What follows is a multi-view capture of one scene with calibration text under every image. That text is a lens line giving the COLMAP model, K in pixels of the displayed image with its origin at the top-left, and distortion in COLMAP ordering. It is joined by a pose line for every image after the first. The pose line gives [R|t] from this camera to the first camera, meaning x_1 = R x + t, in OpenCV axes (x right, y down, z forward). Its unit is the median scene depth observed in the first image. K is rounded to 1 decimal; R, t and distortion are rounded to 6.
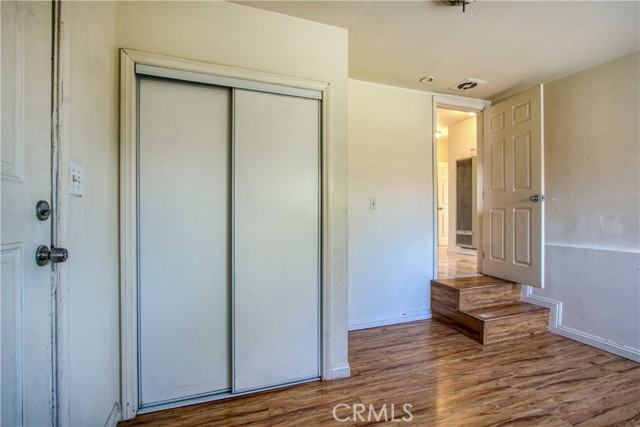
lens RADIAL K [[297.1, 0, 334.9], [0, 297.1, 211.9], [0, 0, 1]] dist [-0.017421, 0.003049]
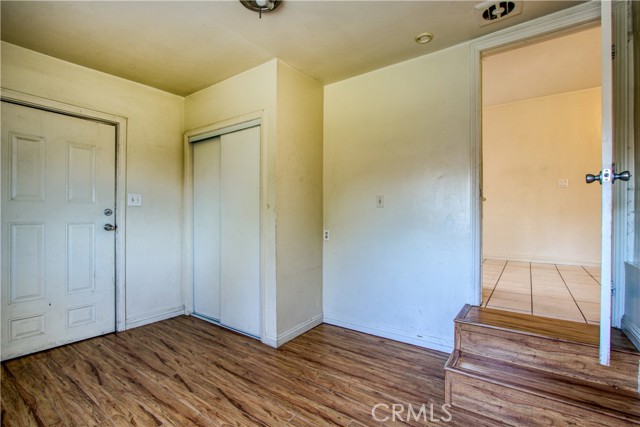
lens RADIAL K [[297.1, 0, 305.8], [0, 297.1, 216.5], [0, 0, 1]] dist [-0.017421, 0.003049]
pose [[0.544099, -0.000001, -0.839021, 0.970454], [0.006926, 0.999966, 0.004490, 0.015282], [0.838992, -0.008254, 0.544081, 0.390019]]
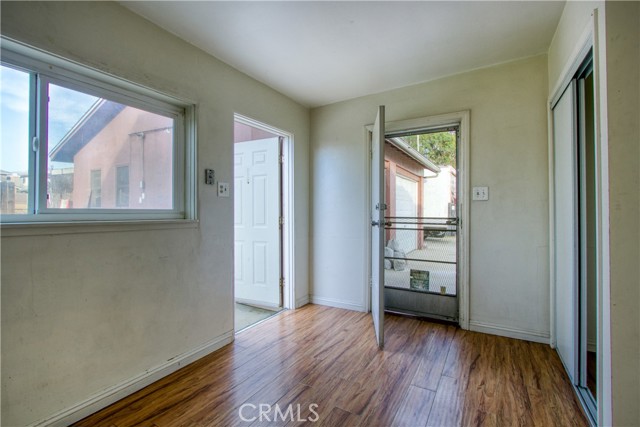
lens RADIAL K [[297.1, 0, 321.2], [0, 297.1, 207.4], [0, 0, 1]] dist [-0.017421, 0.003049]
pose [[-0.771289, -0.009209, -0.636418, 0.747932], [0.011866, 0.999514, -0.028843, 0.025641], [0.636374, -0.029798, -0.770805, 0.943369]]
